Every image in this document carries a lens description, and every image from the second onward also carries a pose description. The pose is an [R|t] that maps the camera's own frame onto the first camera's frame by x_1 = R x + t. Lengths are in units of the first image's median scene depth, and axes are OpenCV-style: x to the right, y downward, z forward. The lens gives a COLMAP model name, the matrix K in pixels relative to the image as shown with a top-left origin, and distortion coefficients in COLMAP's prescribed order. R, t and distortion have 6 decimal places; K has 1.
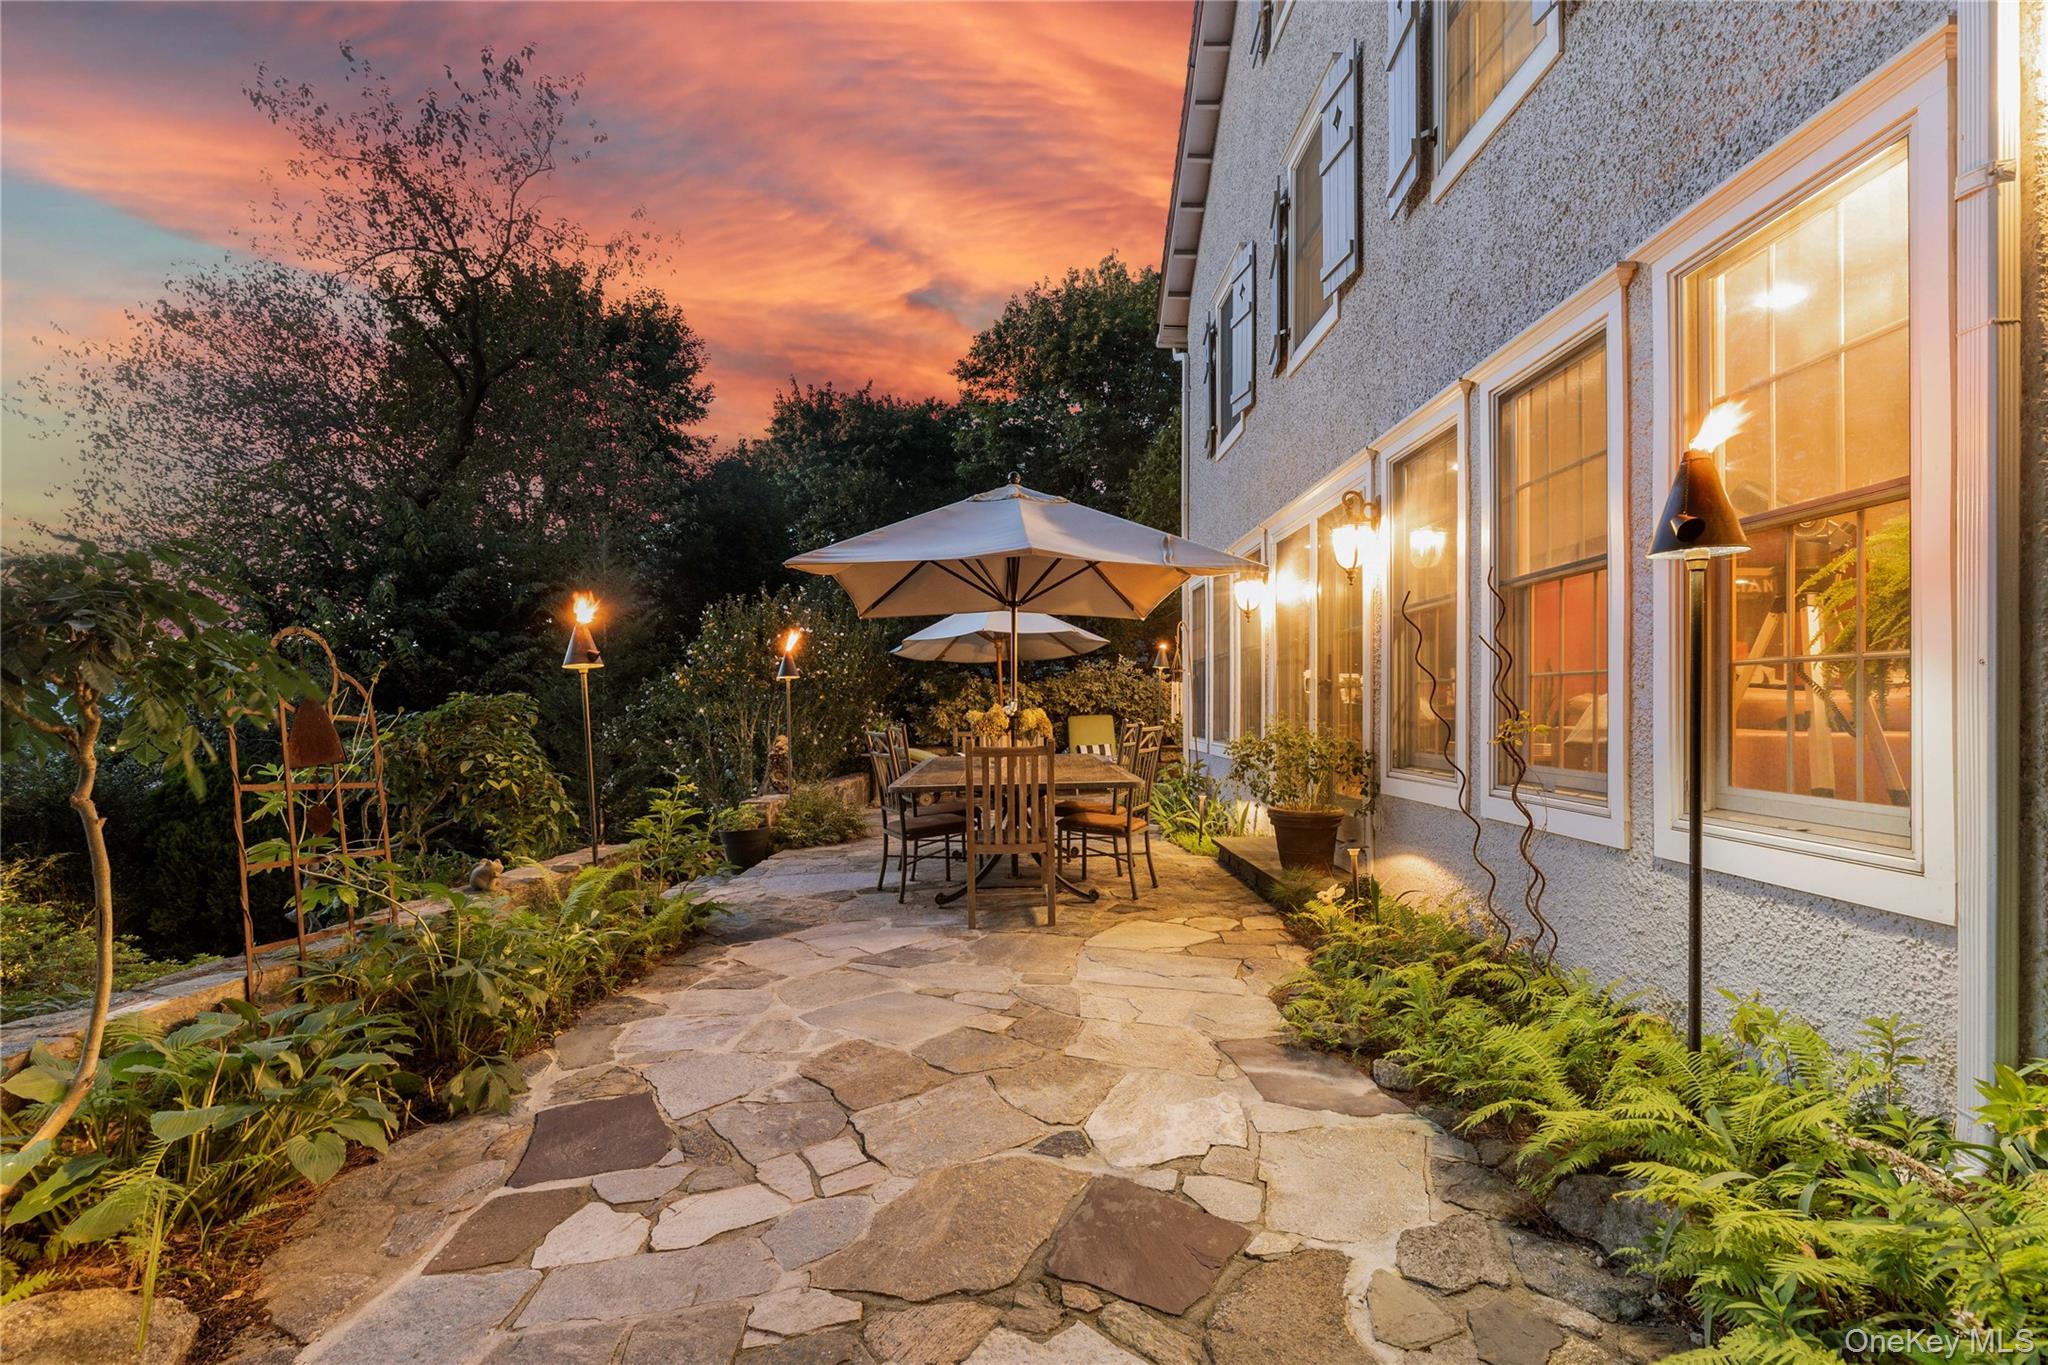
lens RADIAL K [[933.6, 0, 1032.3], [0, 933.6, 697.0], [0, 0, 1]] dist [0.008655, -0.000548]
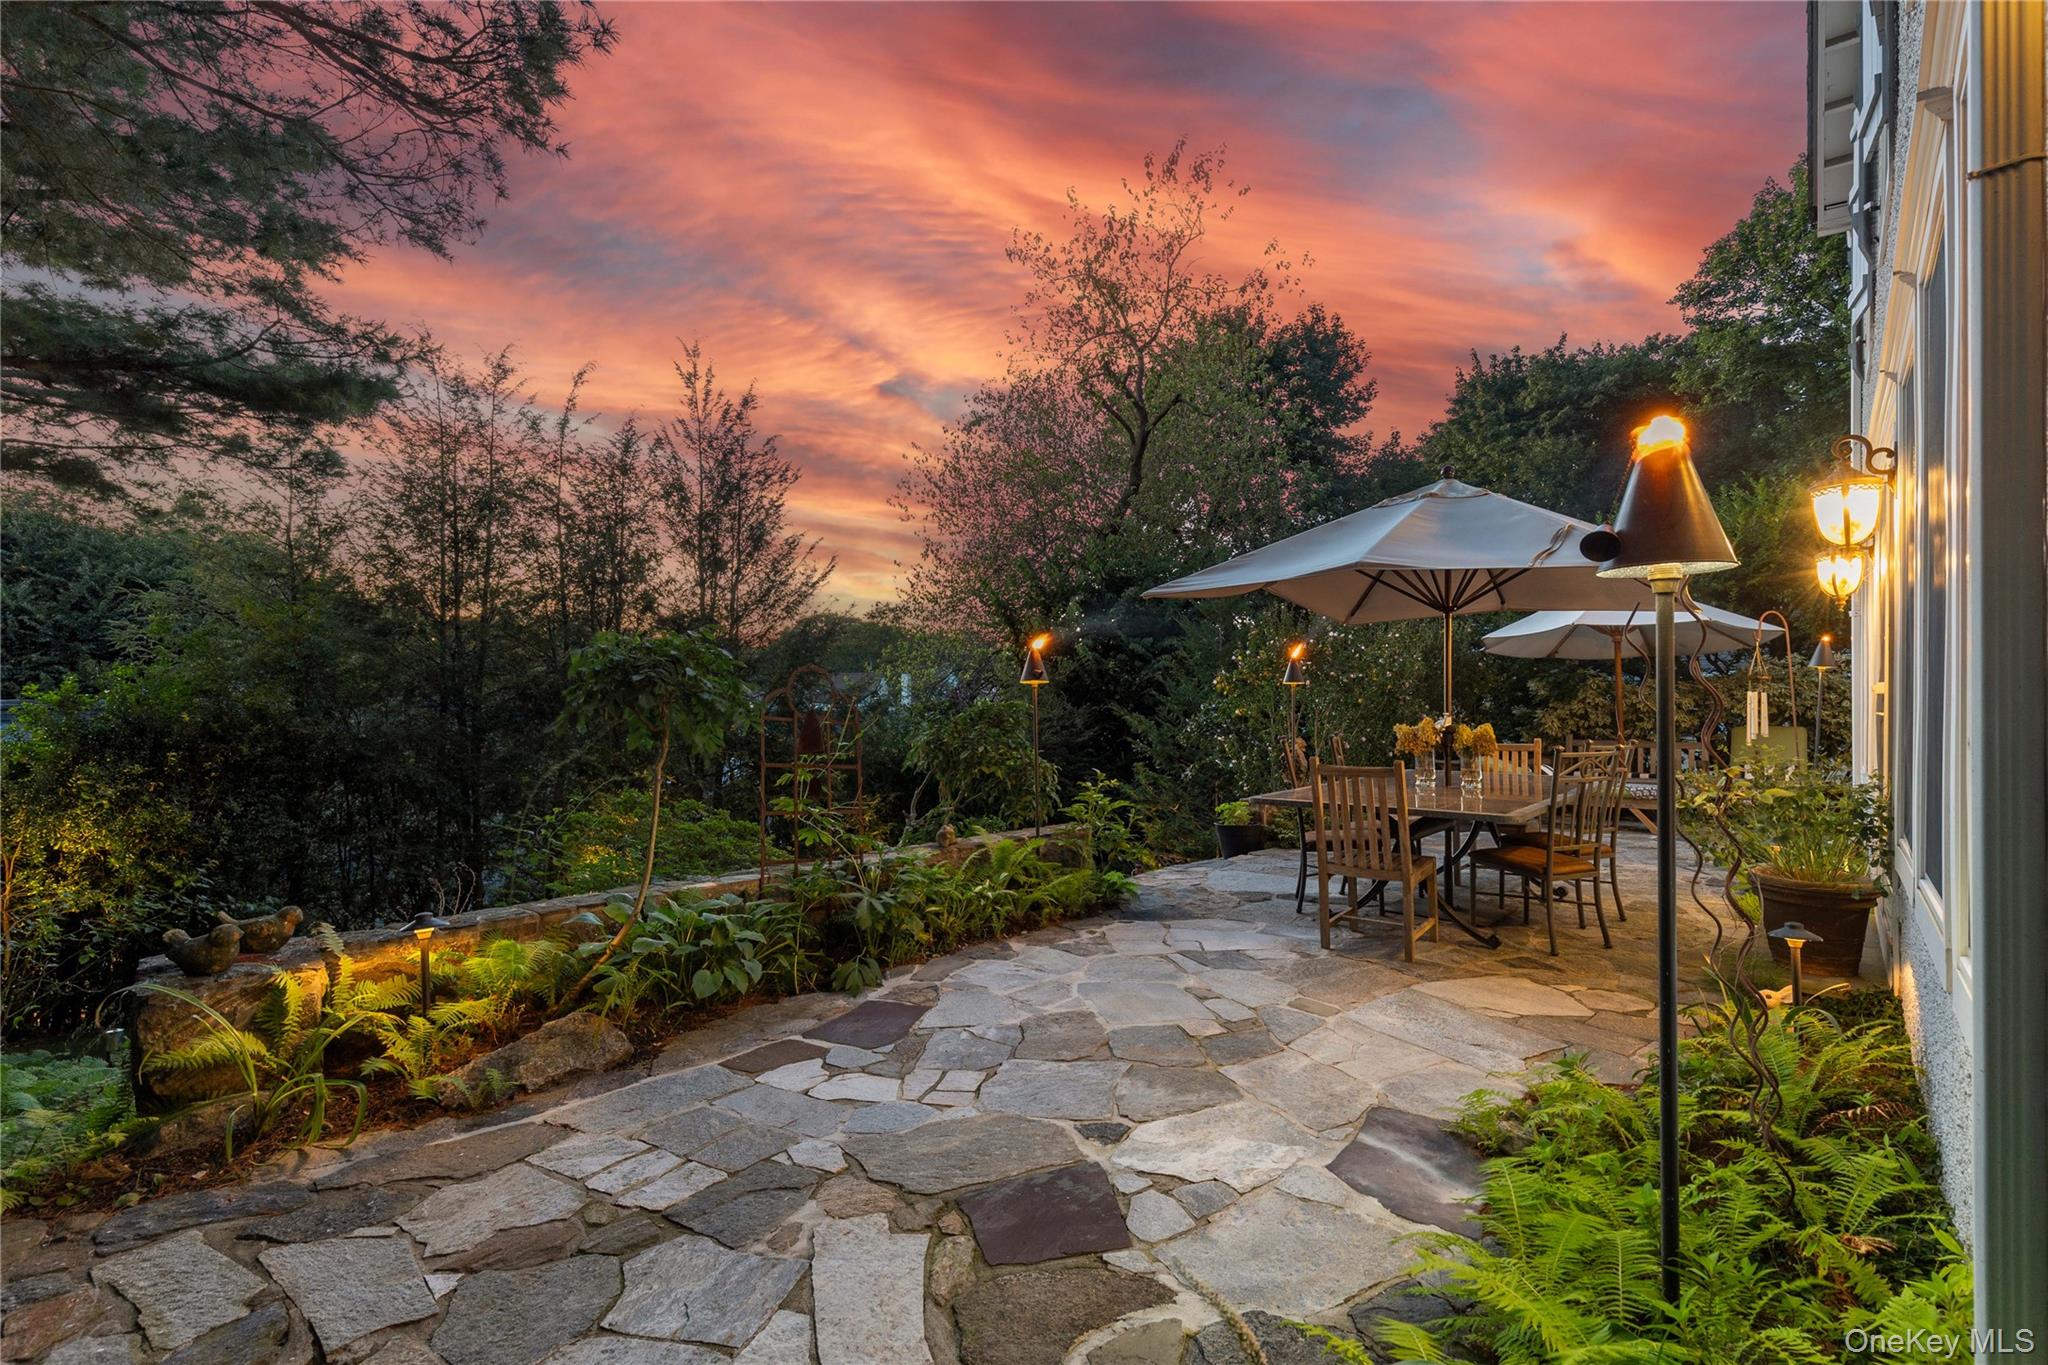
lens RADIAL K [[933.6, 0, 1032.9], [0, 933.6, 678.8], [0, 0, 1]] dist [0.008655, -0.000548]
pose [[0.737830, 0.001554, -0.674985, 0.130868], [-0.006942, 0.999962, -0.005286, -0.010493], [0.674951, 0.008586, 0.737813, 0.019668]]
